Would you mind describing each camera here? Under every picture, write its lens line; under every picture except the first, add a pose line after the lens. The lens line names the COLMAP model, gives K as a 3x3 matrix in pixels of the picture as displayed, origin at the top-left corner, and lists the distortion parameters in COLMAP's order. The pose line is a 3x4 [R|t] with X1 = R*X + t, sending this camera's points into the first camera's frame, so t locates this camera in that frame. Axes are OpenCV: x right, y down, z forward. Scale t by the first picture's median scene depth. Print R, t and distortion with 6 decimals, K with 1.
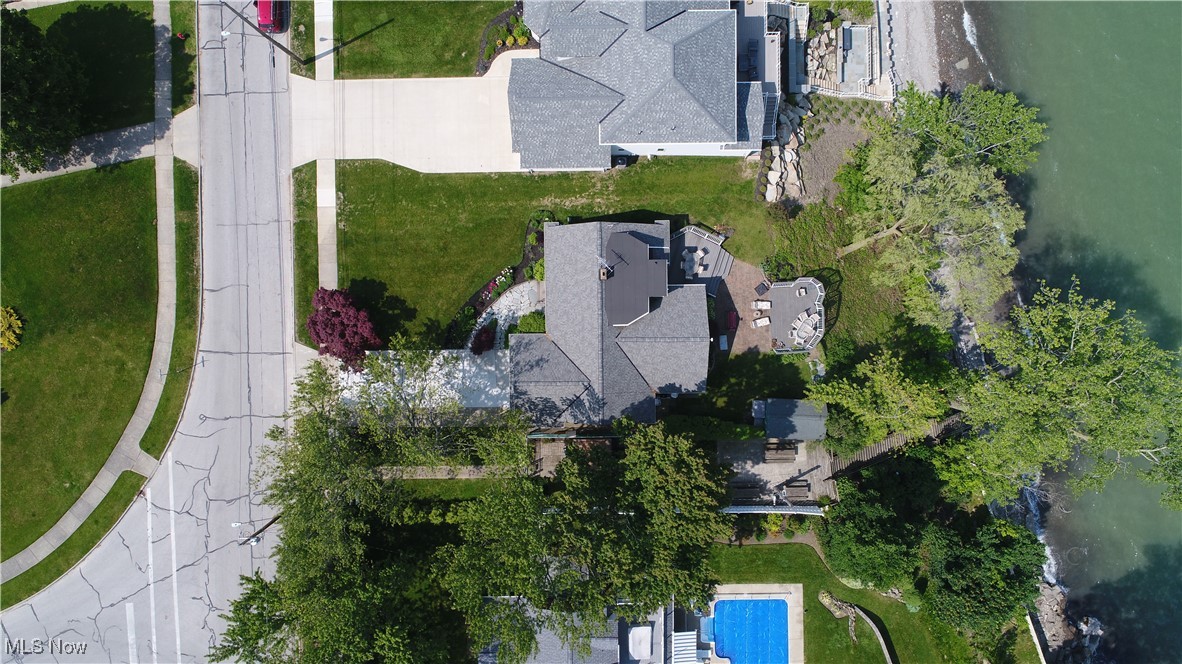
lens RADIAL K [[787.5, 0, 589.7], [0, 787.5, 332.6], [0, 0, 1]] dist [-0.006756, -0.000050]
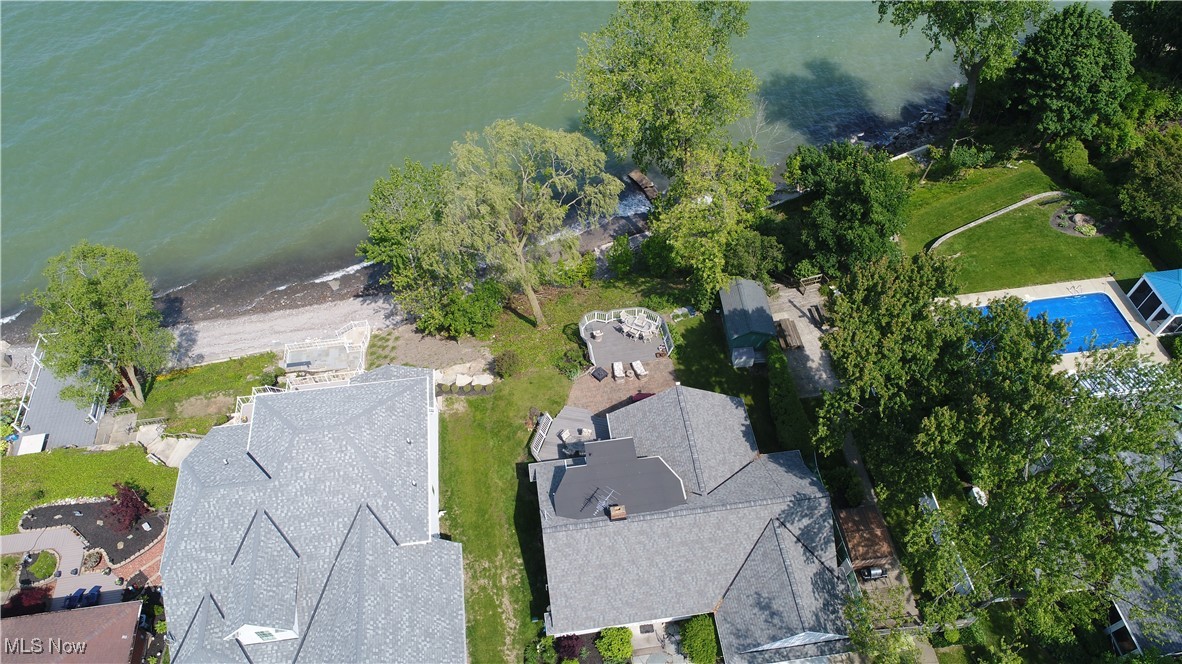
lens RADIAL K [[787.5, 0, 589.8], [0, 787.5, 331.7], [0, 0, 1]] dist [-0.006756, -0.000050]
pose [[-0.124941, -0.788163, 0.602652, -0.243581], [0.991853, -0.114442, 0.055959, -0.106953], [0.024864, 0.604734, 0.796040, 0.317263]]
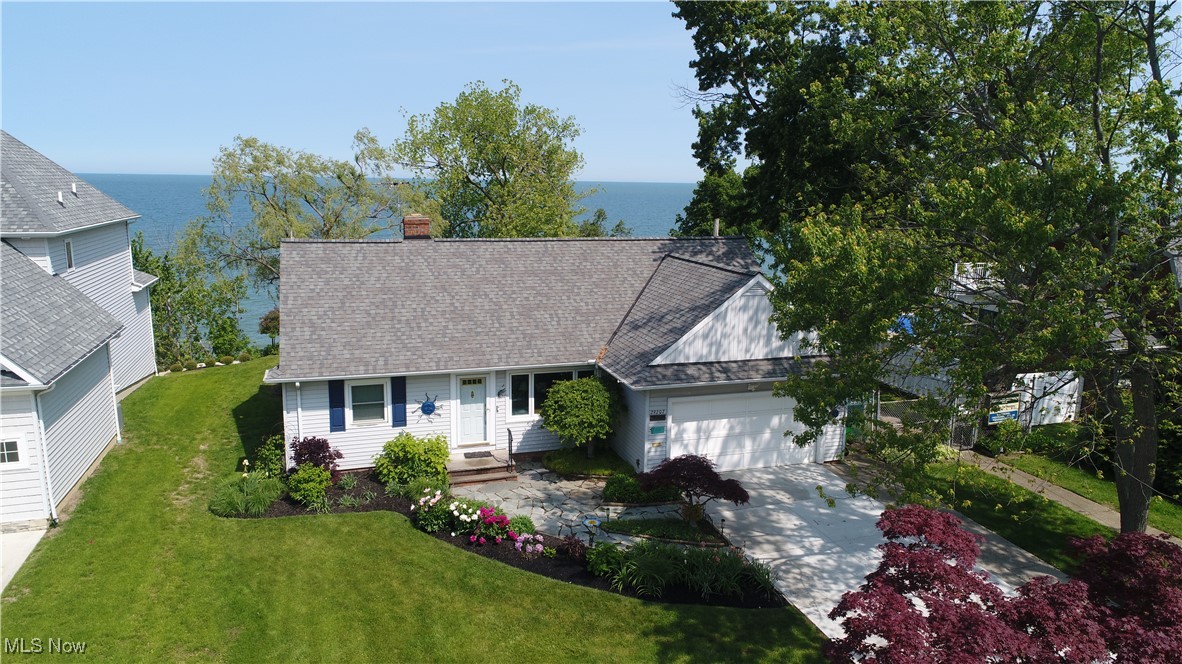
lens RADIAL K [[787.5, 0, 591.8], [0, 787.5, 332.5], [0, 0, 1]] dist [-0.006756, -0.000050]
pose [[-0.302240, -0.188168, 0.934475, -0.371357], [0.953214, -0.065641, 0.295083, -0.101035], [0.005815, 0.979941, 0.199204, 0.876762]]
